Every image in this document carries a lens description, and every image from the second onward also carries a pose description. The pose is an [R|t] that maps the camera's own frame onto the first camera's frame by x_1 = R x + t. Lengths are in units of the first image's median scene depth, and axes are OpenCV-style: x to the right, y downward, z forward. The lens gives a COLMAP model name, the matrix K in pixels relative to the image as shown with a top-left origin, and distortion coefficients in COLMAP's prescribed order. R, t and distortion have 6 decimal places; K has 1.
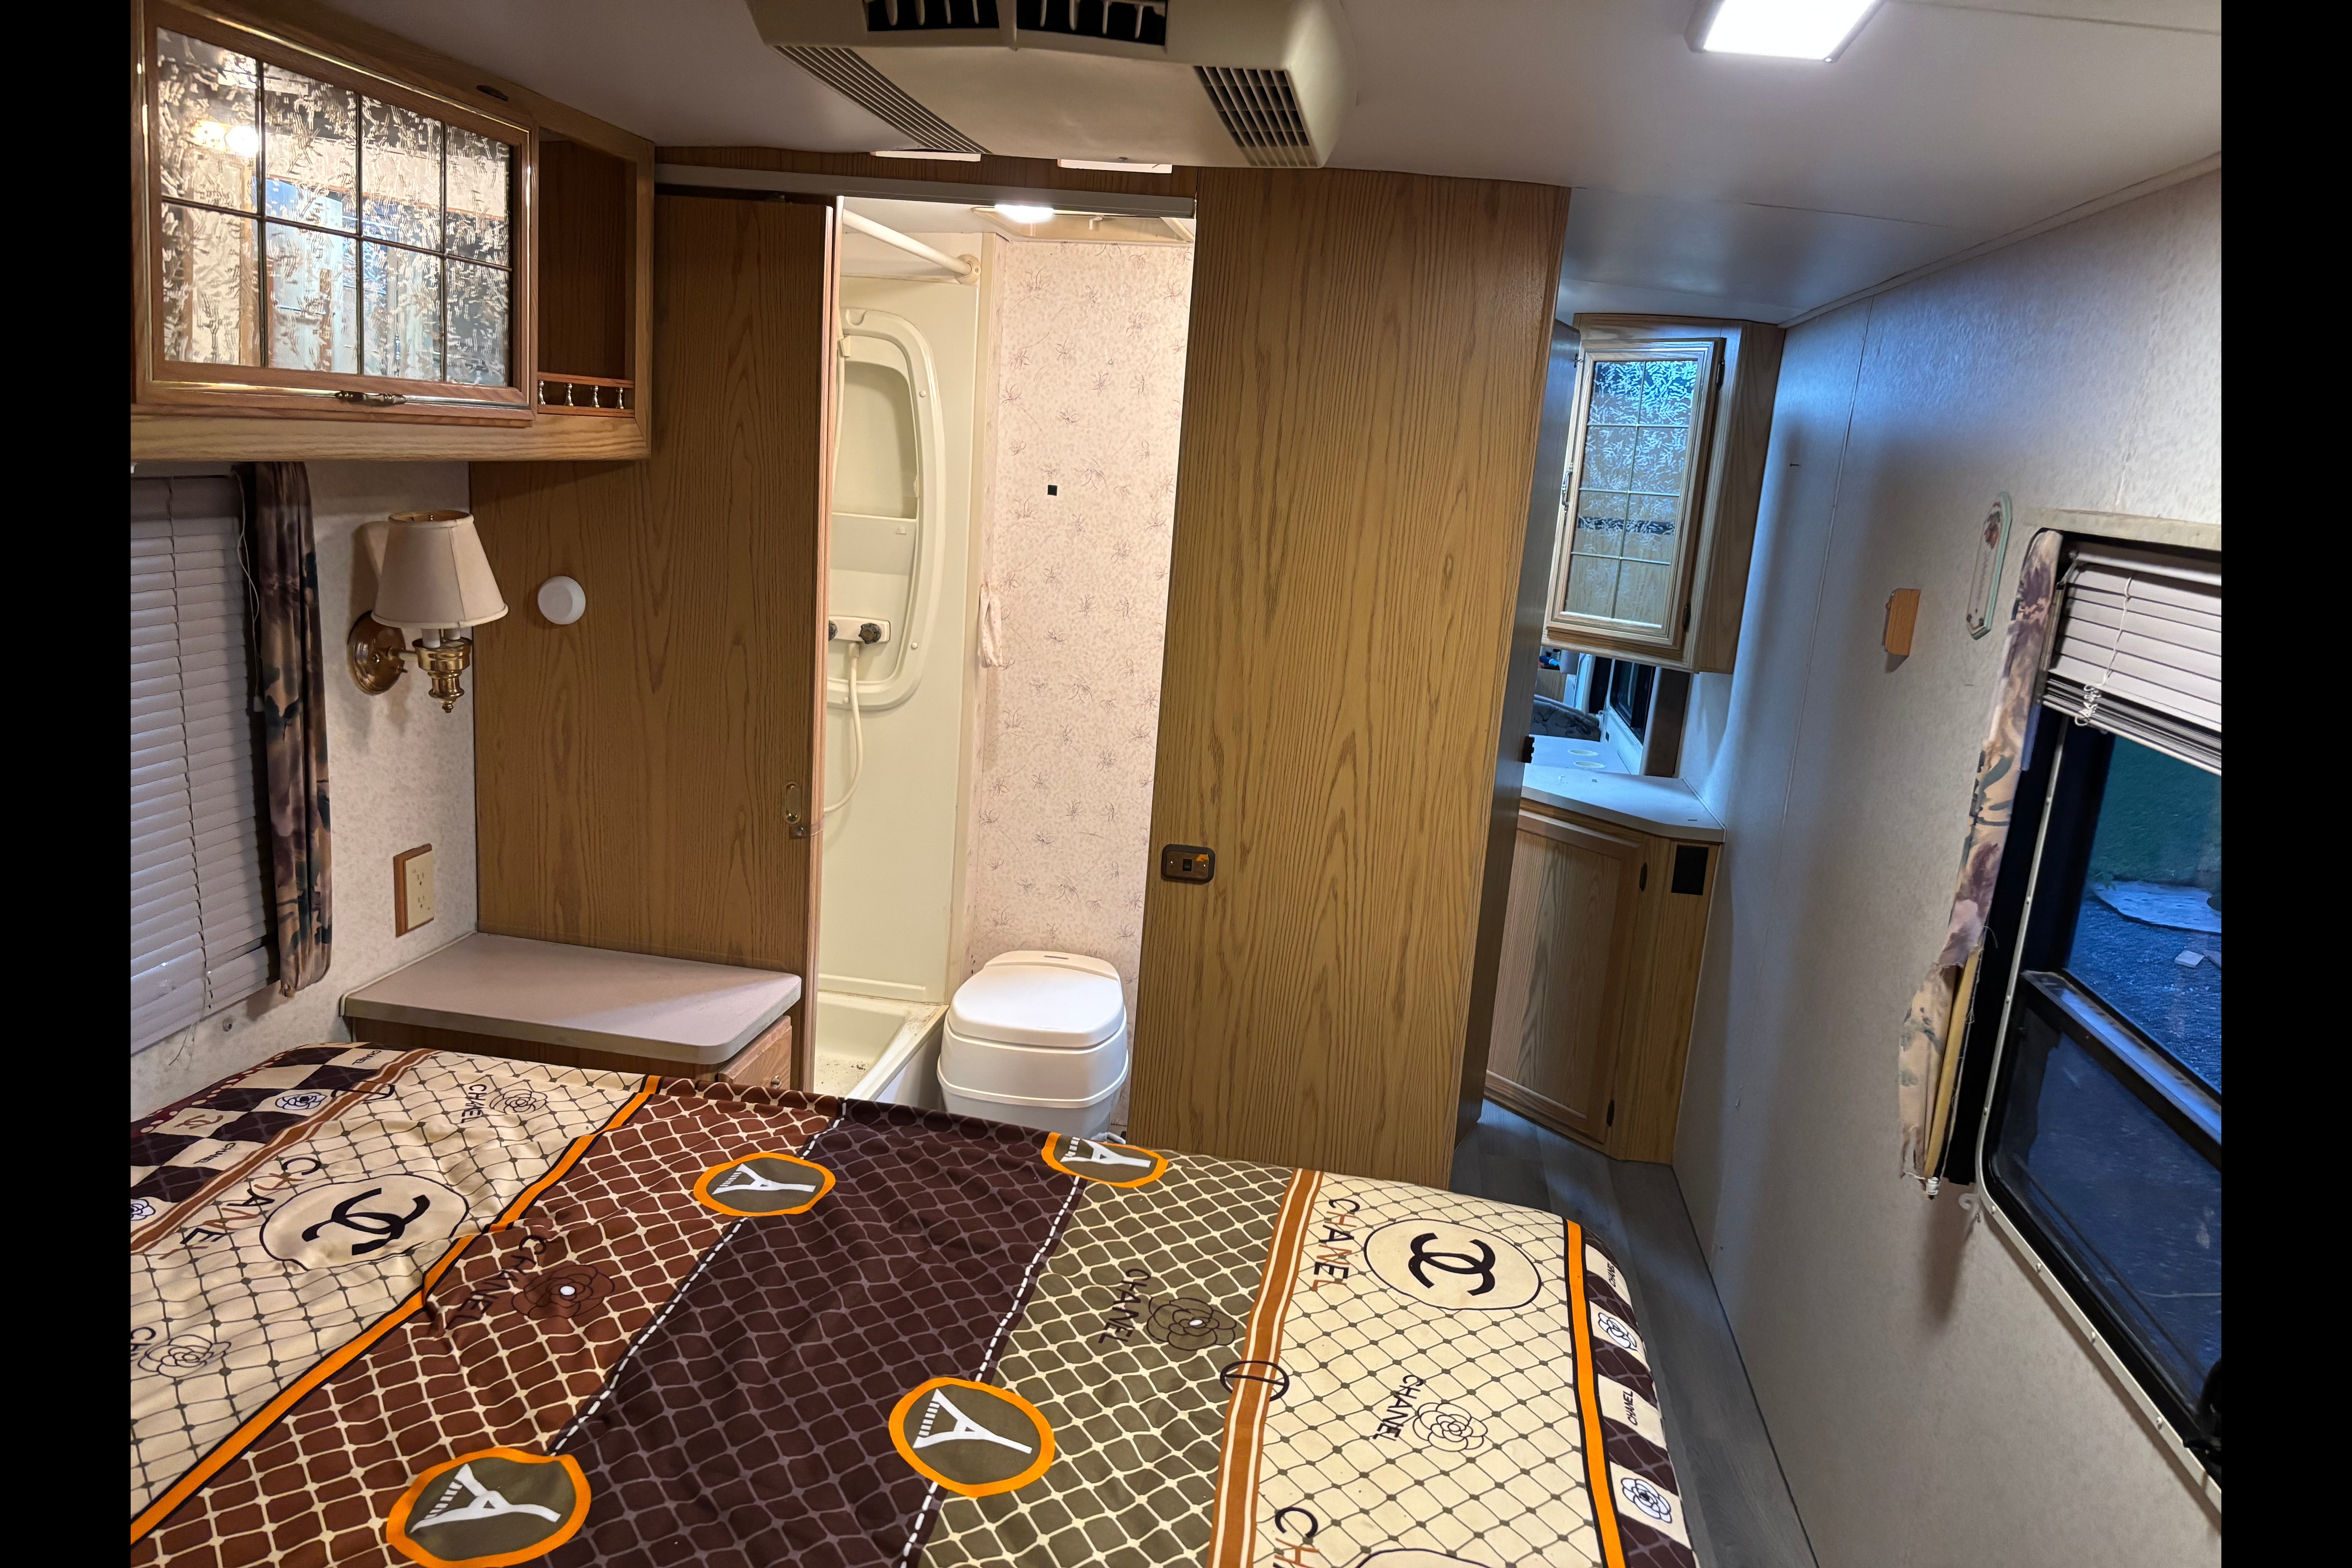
lens RADIAL K [[1663.9, 0, 1168.4], [0, 1663.9, 786.0], [0, 0, 1]] dist [0.001281, -0.000731]
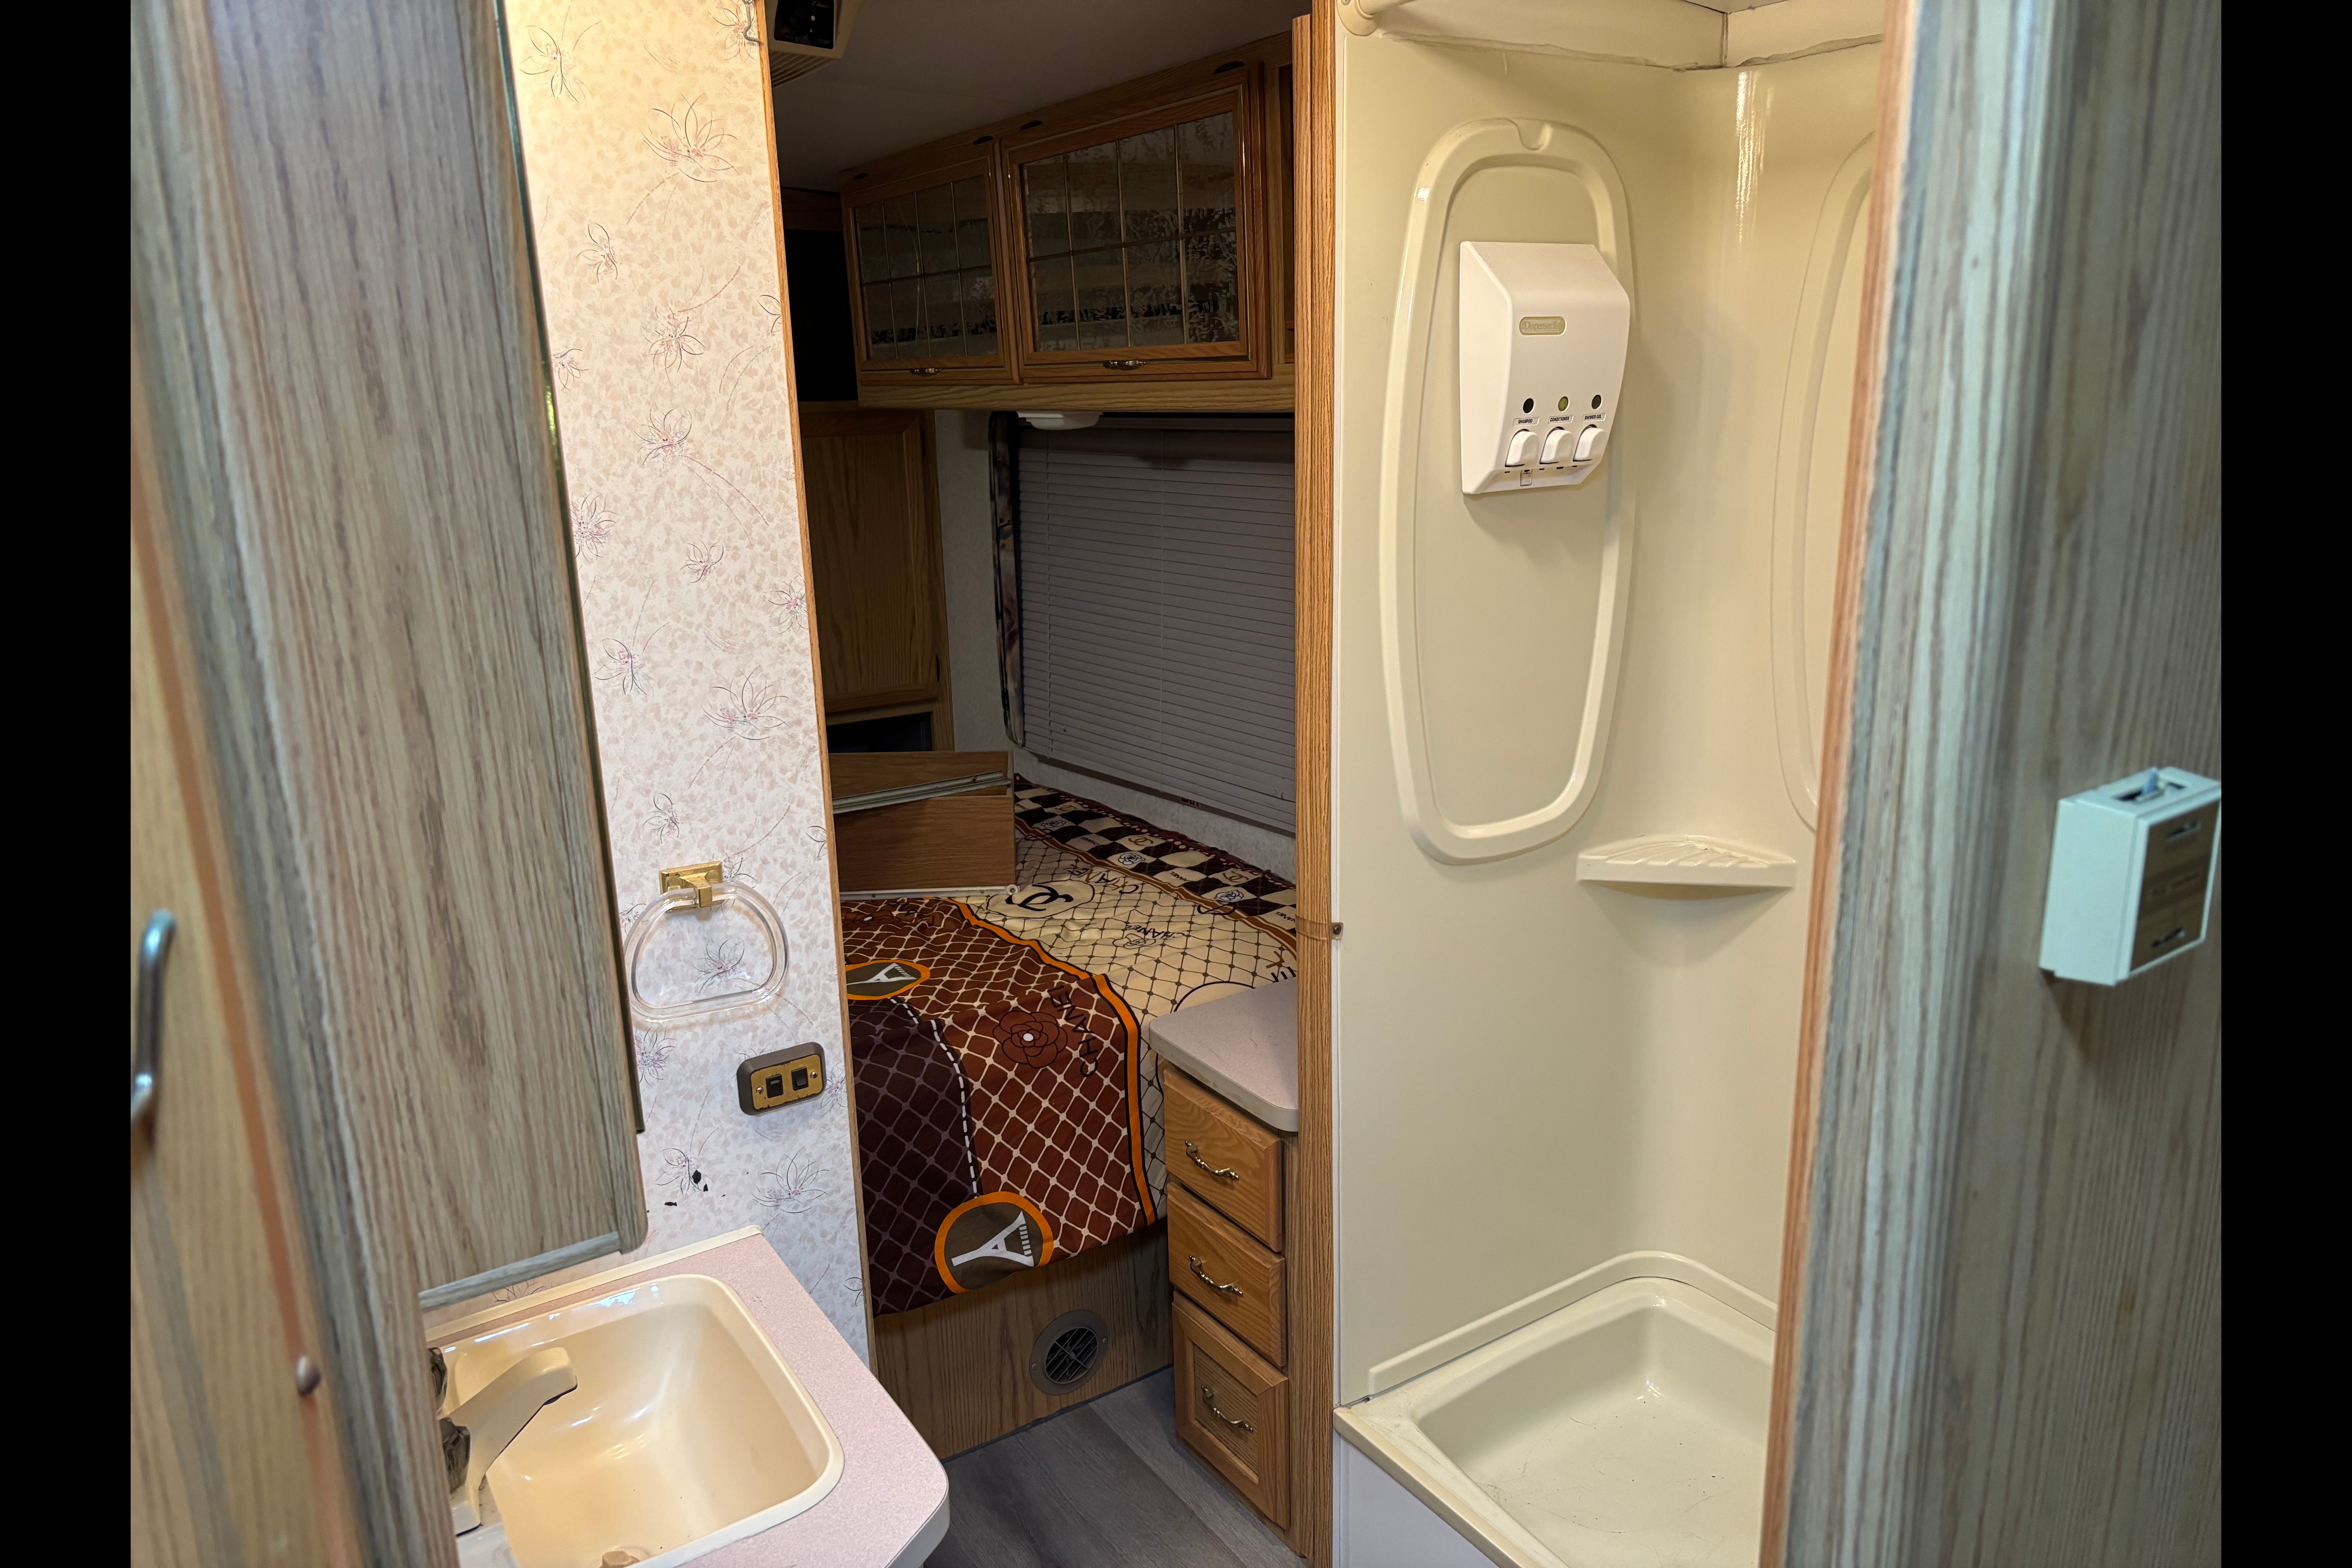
lens RADIAL K [[1594.2, 0, 1178.0], [0, 1594.2, 779.4], [0, 0, 1]] dist [-0.001047, -0.000095]
pose [[-0.746029, 0.104105, -0.657725, 0.370798], [-0.174065, 0.922878, 0.343507, -0.358483], [0.642761, 0.370753, -0.670373, 1.950807]]
